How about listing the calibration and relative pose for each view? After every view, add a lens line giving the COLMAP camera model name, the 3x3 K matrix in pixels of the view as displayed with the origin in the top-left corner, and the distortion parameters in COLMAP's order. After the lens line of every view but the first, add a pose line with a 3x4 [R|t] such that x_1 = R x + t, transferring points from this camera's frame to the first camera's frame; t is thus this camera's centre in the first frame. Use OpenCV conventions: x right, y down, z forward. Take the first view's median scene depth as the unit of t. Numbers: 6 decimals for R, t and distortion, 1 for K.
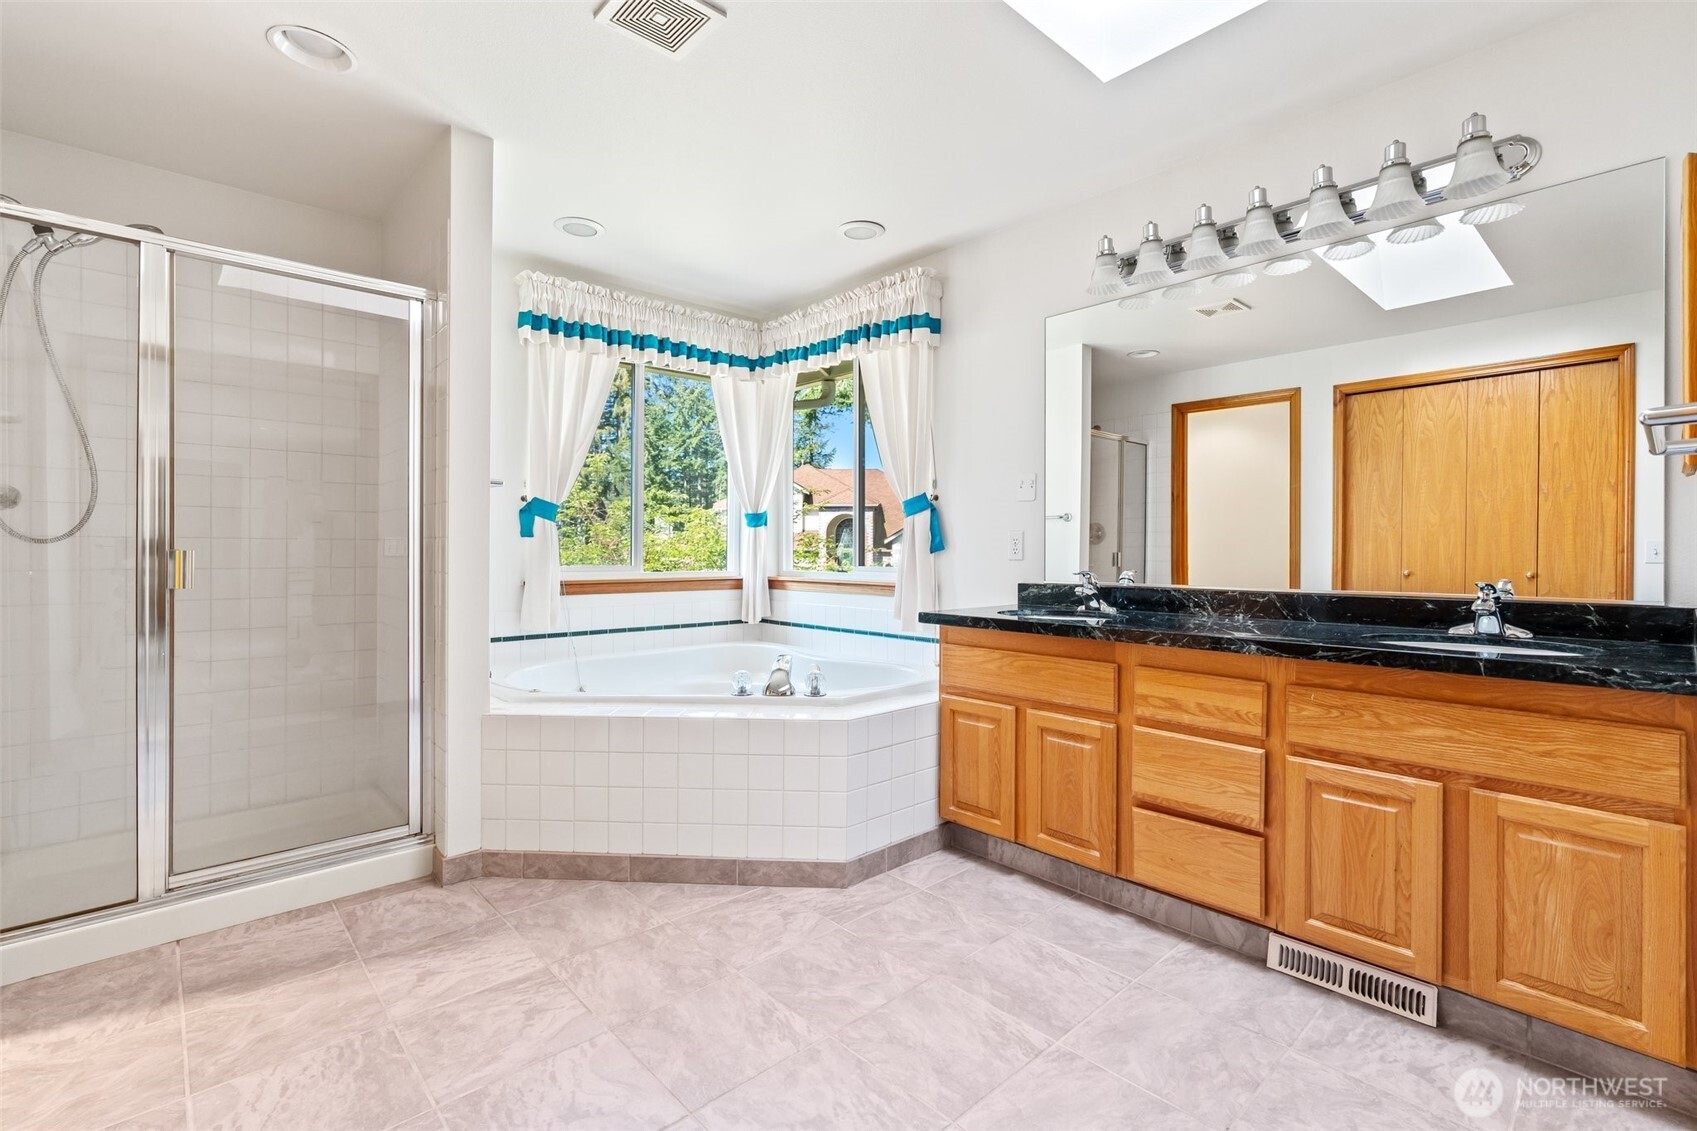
lens RADIAL K [[752.8, 0, 851.9], [0, 752.8, 553.5], [0, 0, 1]] dist [-0.008339, 0.002801]
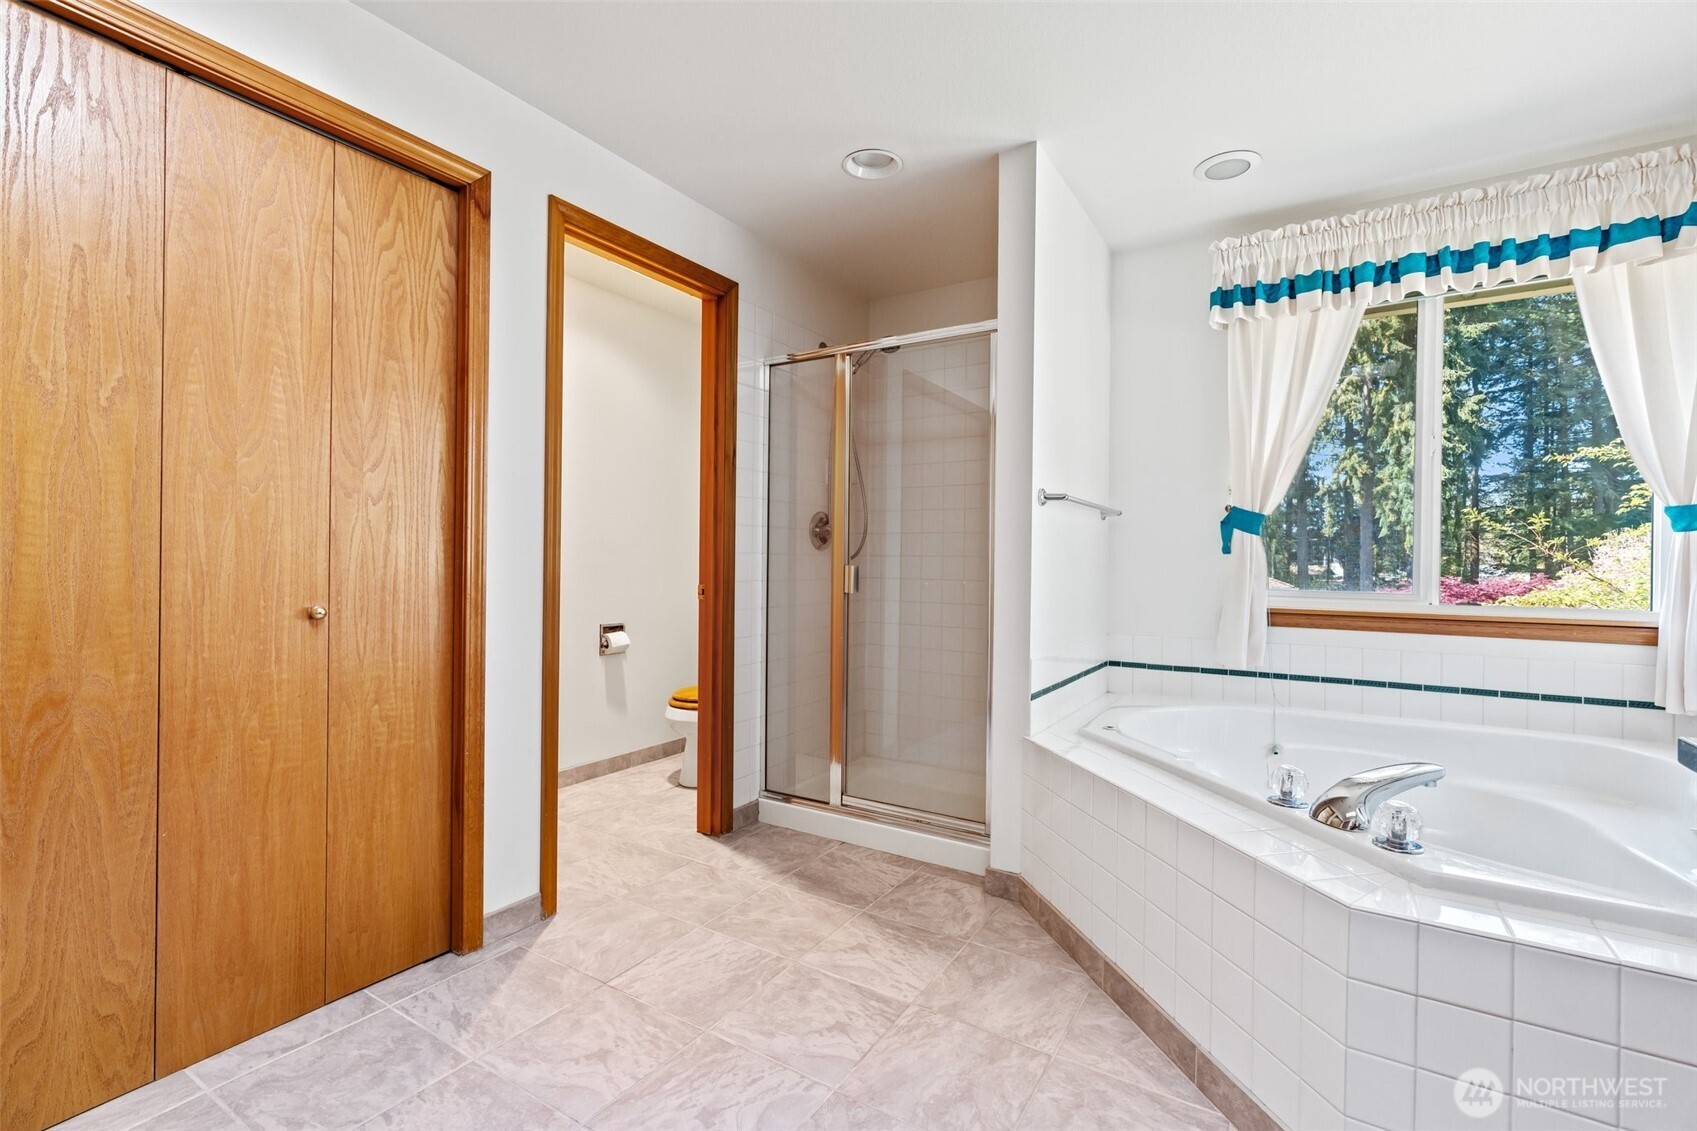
lens RADIAL K [[752.8, 0, 851.8], [0, 752.8, 563.7], [0, 0, 1]] dist [-0.008339, 0.002801]
pose [[0.265835, 0.006959, -0.963993, 0.399514], [-0.013206, 0.999906, 0.003577, -0.012263], [0.963928, 0.011780, 0.265902, 0.536937]]
